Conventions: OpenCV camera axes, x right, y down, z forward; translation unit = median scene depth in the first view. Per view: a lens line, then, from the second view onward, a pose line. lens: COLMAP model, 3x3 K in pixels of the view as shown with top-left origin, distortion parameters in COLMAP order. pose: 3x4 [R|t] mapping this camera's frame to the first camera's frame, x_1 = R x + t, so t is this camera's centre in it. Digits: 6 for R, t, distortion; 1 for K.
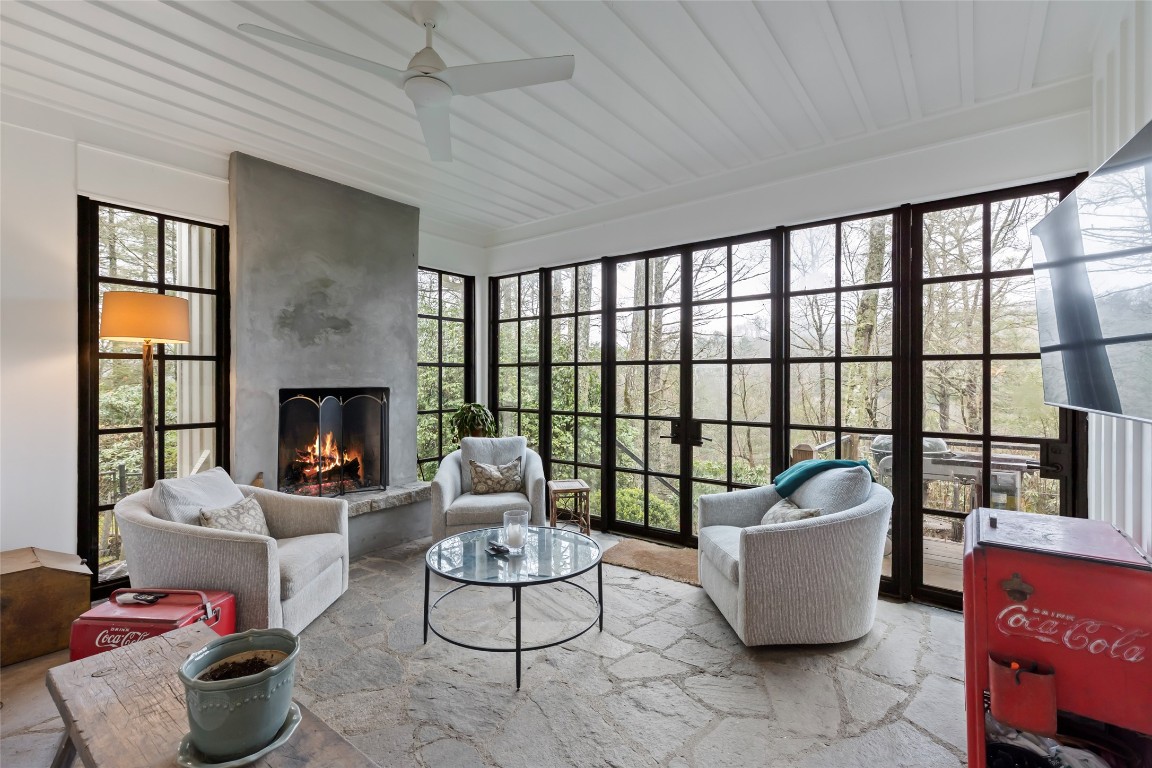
lens RADIAL K [[524.1, 0, 585.0], [0, 524.1, 376.5], [0, 0, 1]] dist [0.008875, 0.000649]
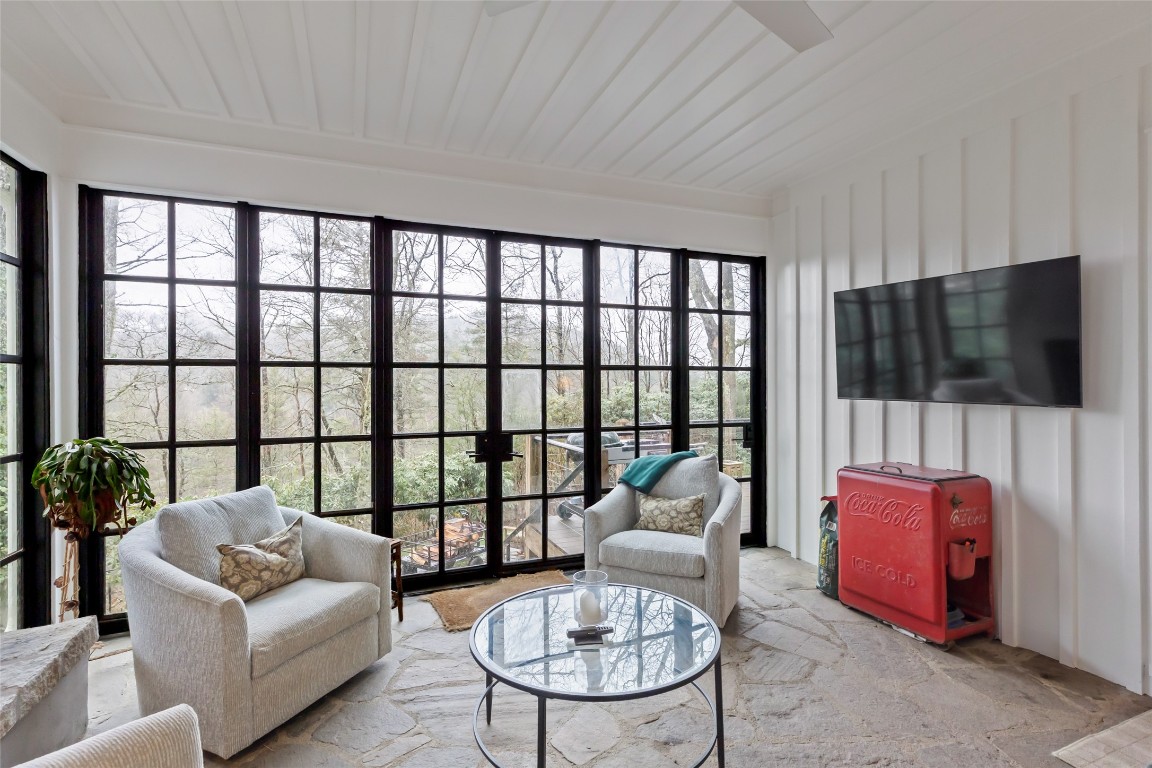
lens RADIAL K [[549.1, 0, 581.8], [0, 549.1, 383.5], [0, 0, 1]] dist [0.024139, 0.000301]
pose [[0.506712, -0.004750, 0.862102, -0.518196], [0.003101, 0.999988, 0.003687, -0.001969], [-0.862110, 0.000805, 0.506721, 0.412841]]
